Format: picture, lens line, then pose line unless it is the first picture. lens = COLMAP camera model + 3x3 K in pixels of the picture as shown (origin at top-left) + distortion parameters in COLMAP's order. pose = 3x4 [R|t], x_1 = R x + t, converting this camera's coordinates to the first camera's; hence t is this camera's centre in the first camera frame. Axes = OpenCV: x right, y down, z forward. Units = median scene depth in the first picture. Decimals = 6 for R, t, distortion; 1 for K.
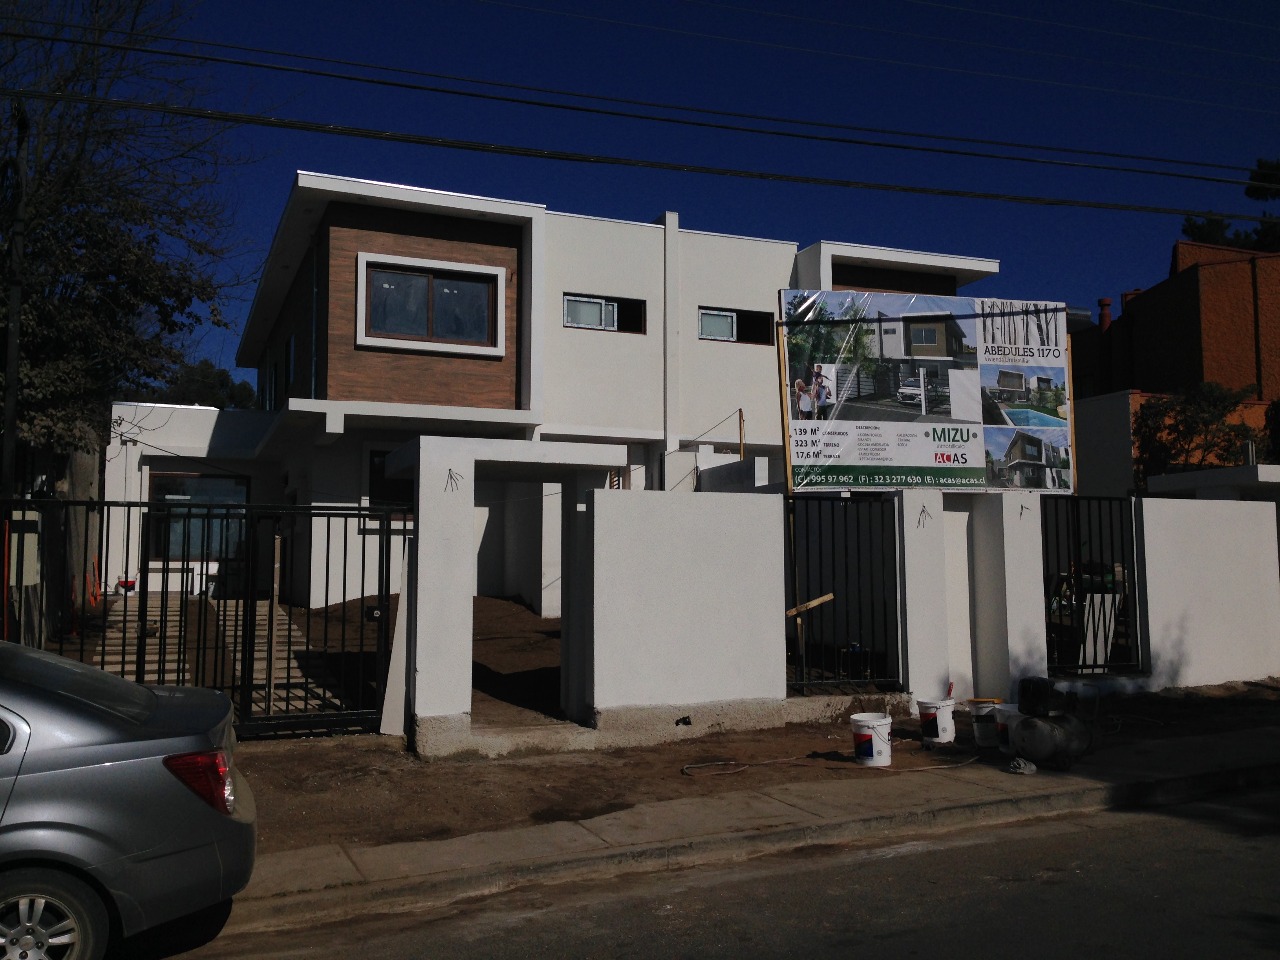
lens RADIAL K [[1203.2, 0, 661.6], [0, 1203.2, 477.7], [0, 0, 1]] dist [0.069428, -0.011347]
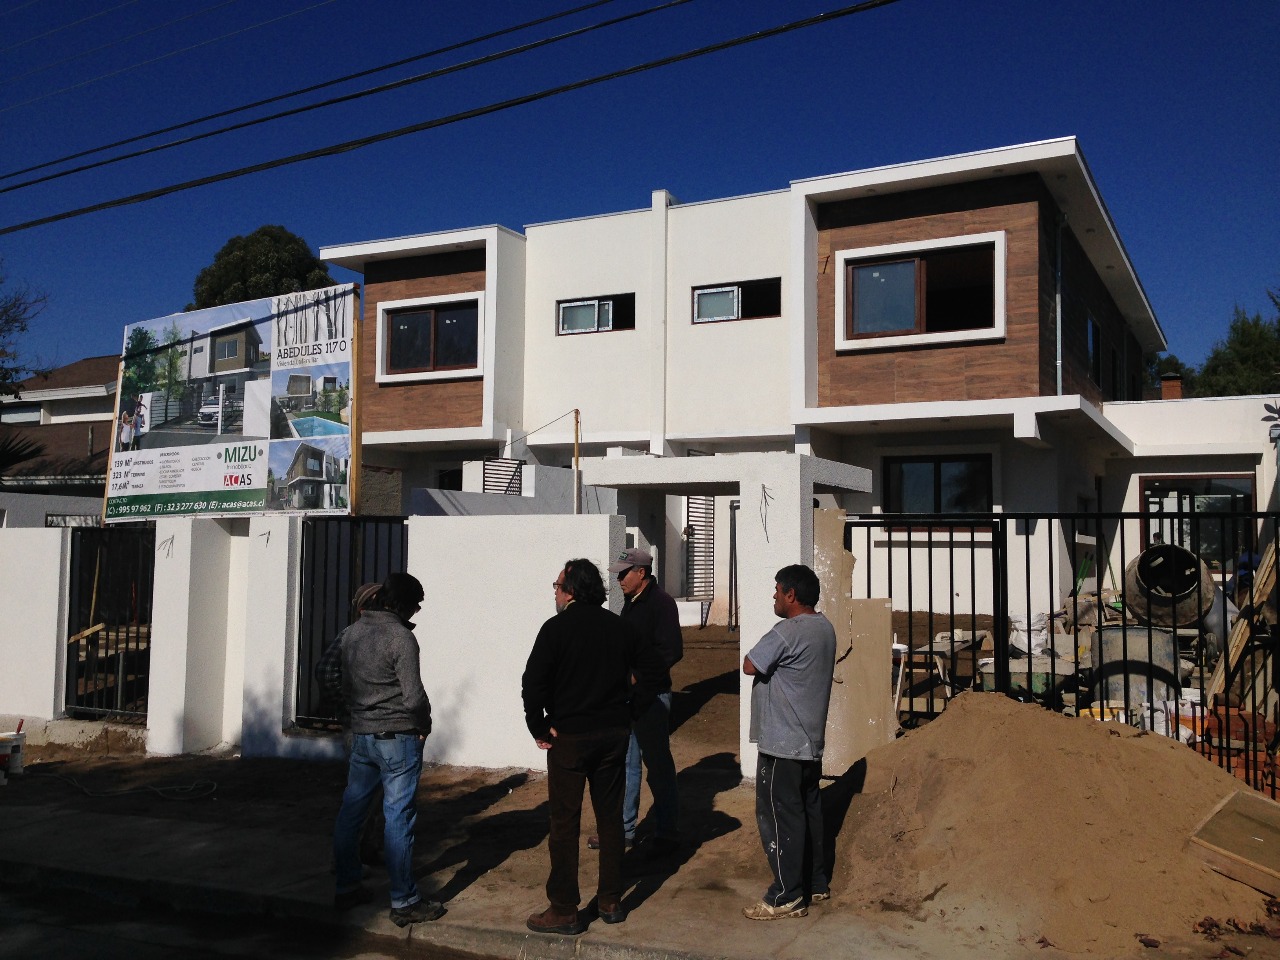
lens RADIAL K [[1203.2, 0, 661.6], [0, 1203.2, 477.7], [0, 0, 1]] dist [0.069428, -0.011347]
pose [[0.645943, -0.042082, -0.762224, 1.116103], [0.056761, 0.998363, -0.007018, 0.006597], [0.761272, -0.038732, 0.647275, 0.634400]]
